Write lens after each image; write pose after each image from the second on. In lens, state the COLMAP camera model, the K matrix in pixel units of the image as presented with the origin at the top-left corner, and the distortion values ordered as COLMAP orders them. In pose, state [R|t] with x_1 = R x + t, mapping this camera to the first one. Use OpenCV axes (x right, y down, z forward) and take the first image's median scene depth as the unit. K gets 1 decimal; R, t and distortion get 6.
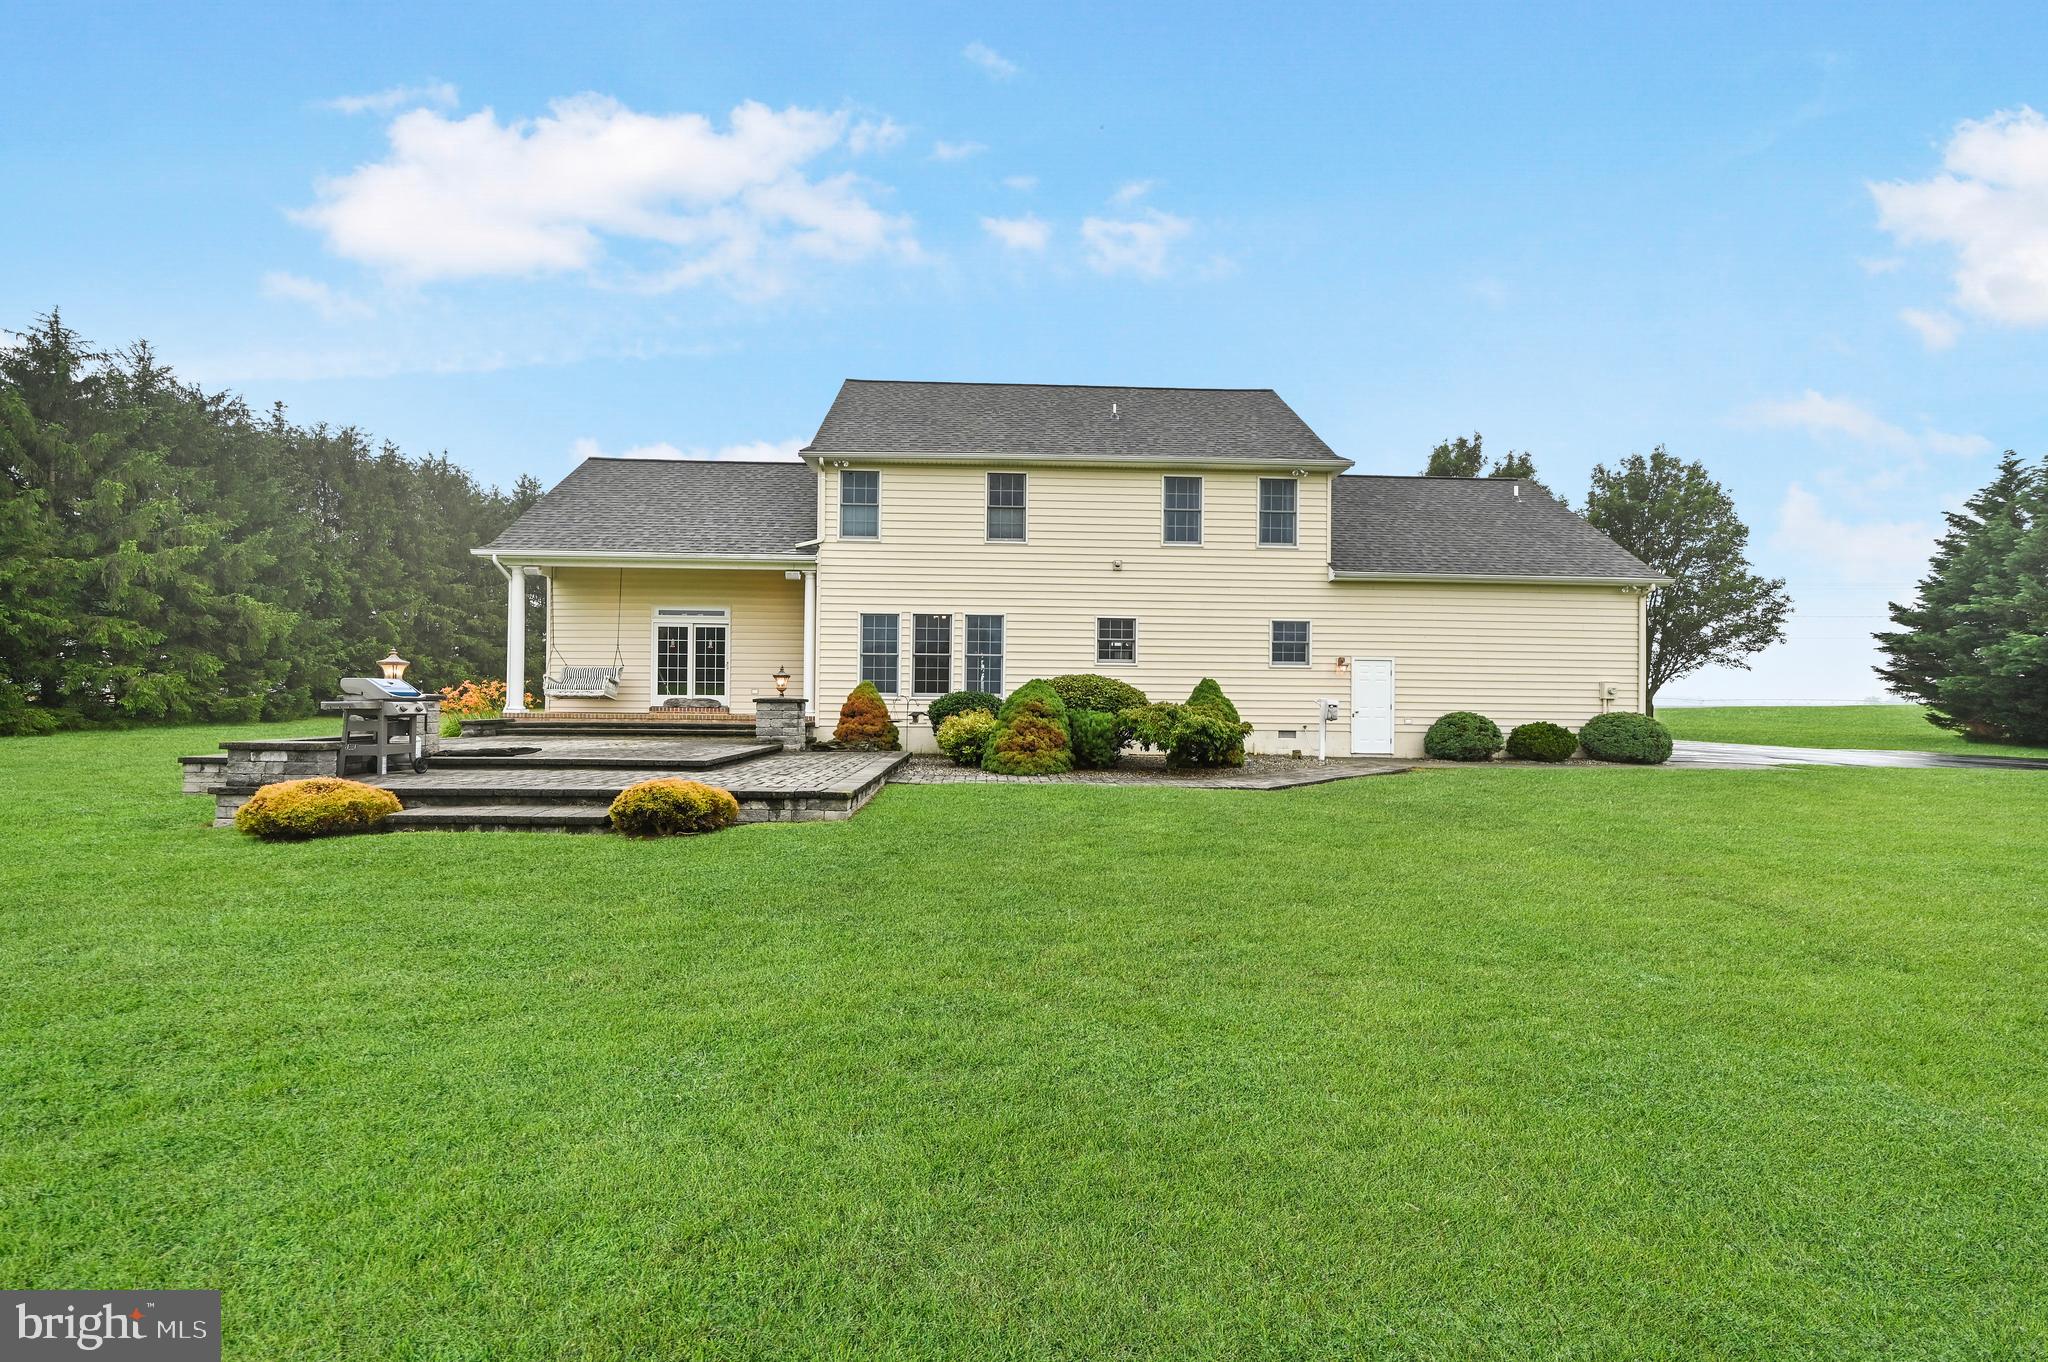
lens RADIAL K [[798.0, 0, 1021.4], [0, 798.0, 689.2], [0, 0, 1]] dist [-0.000750, -0.000100]
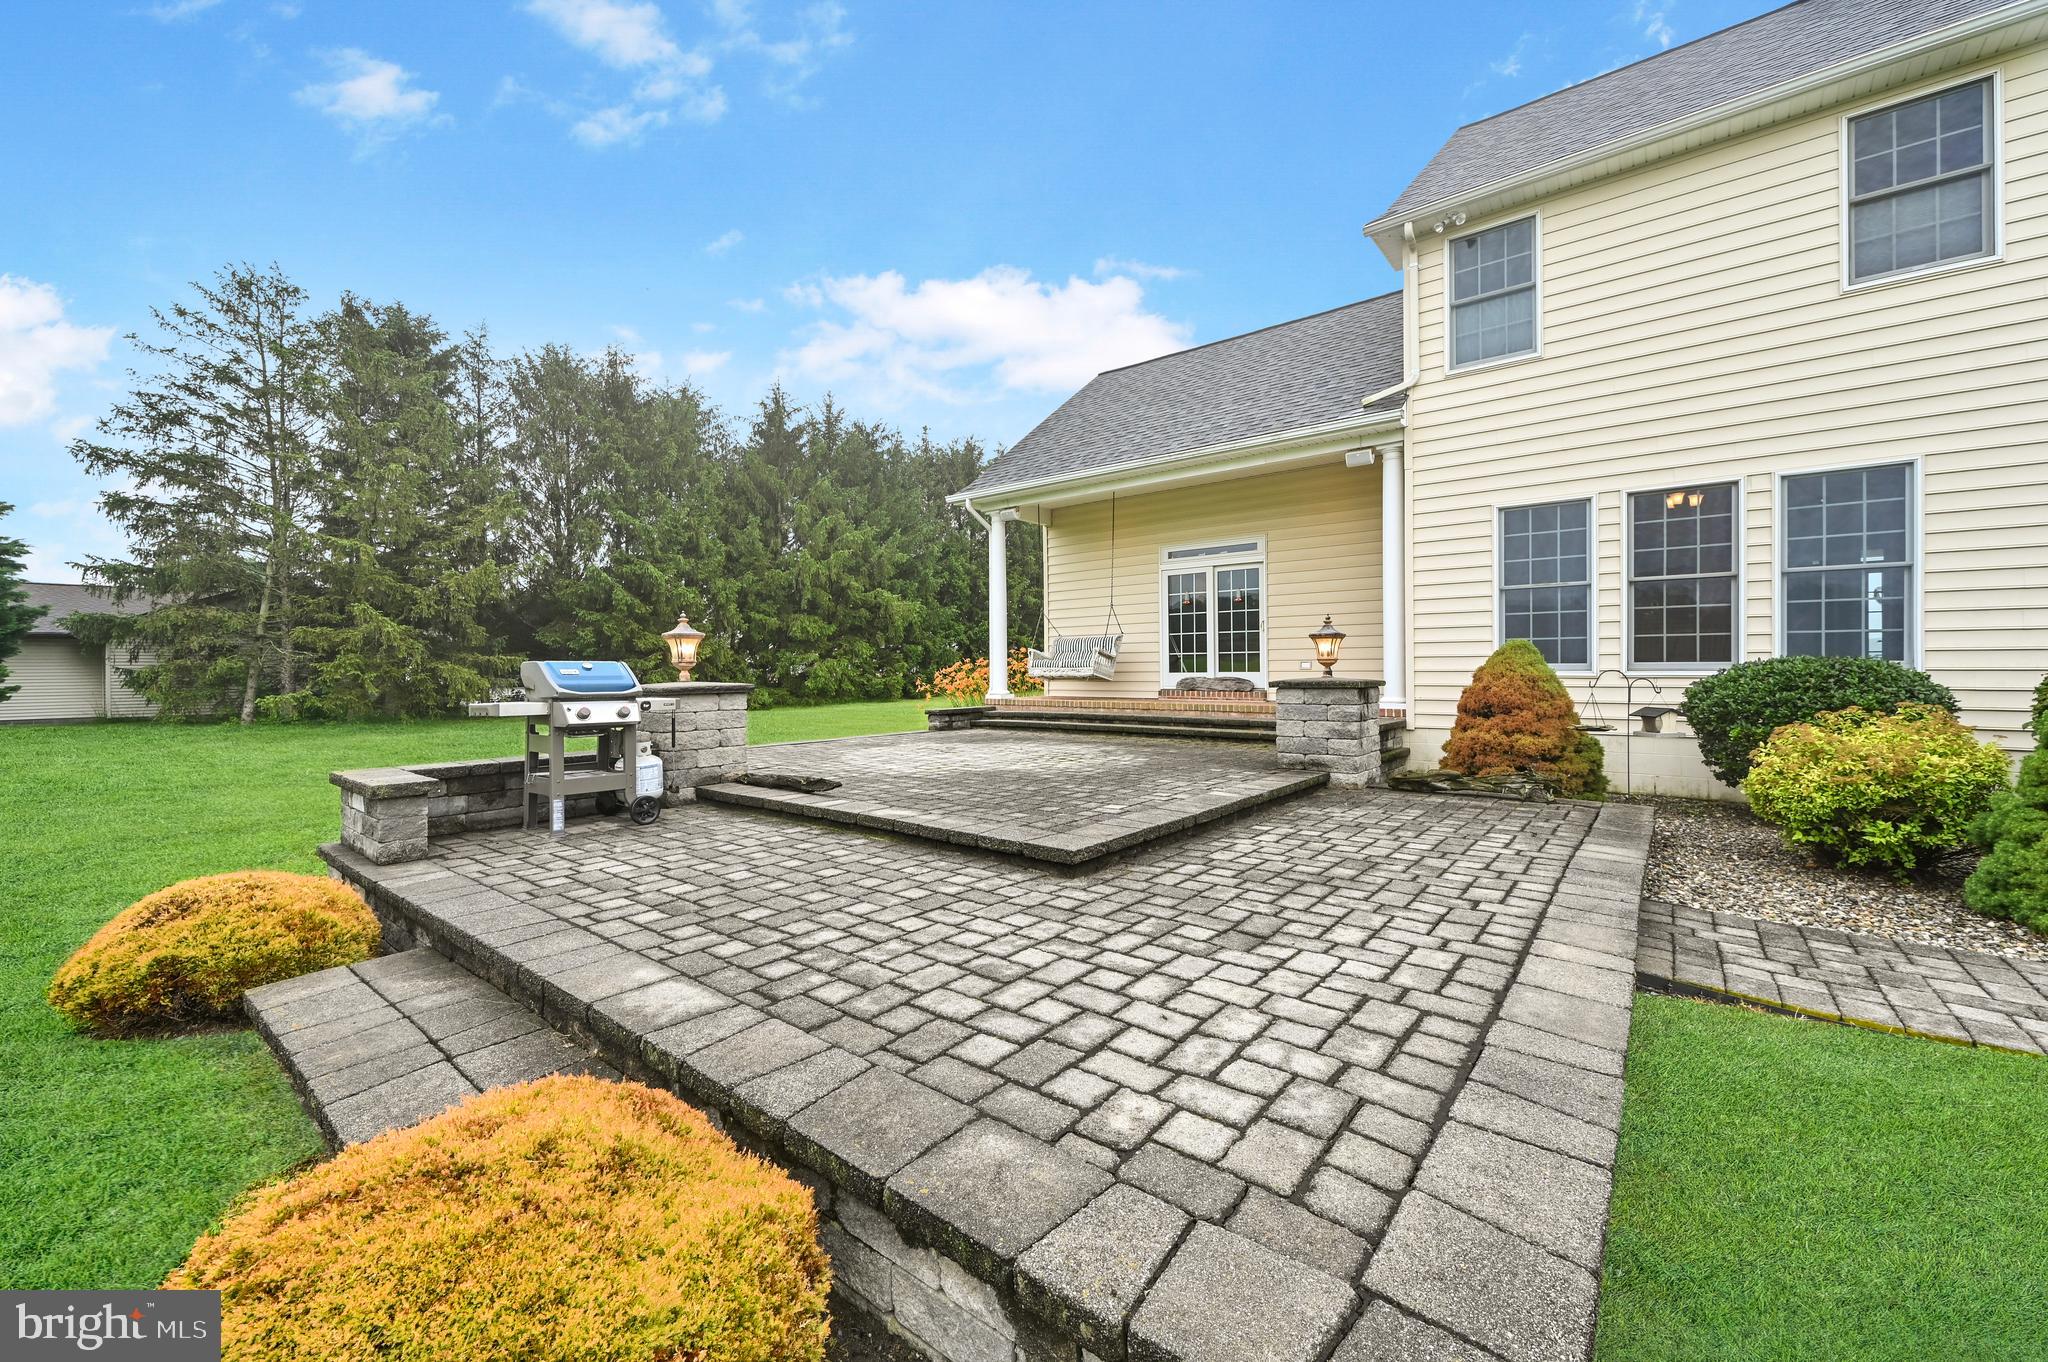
lens RADIAL K [[798.0, 0, 1022.6], [0, 798.0, 671.5], [0, 0, 1]] dist [-0.000750, -0.000100]
pose [[0.748566, -0.013258, -0.662928, -0.092625], [0.022016, 0.999746, 0.004866, -0.000292], [0.662695, -0.018237, 0.748667, 0.415499]]
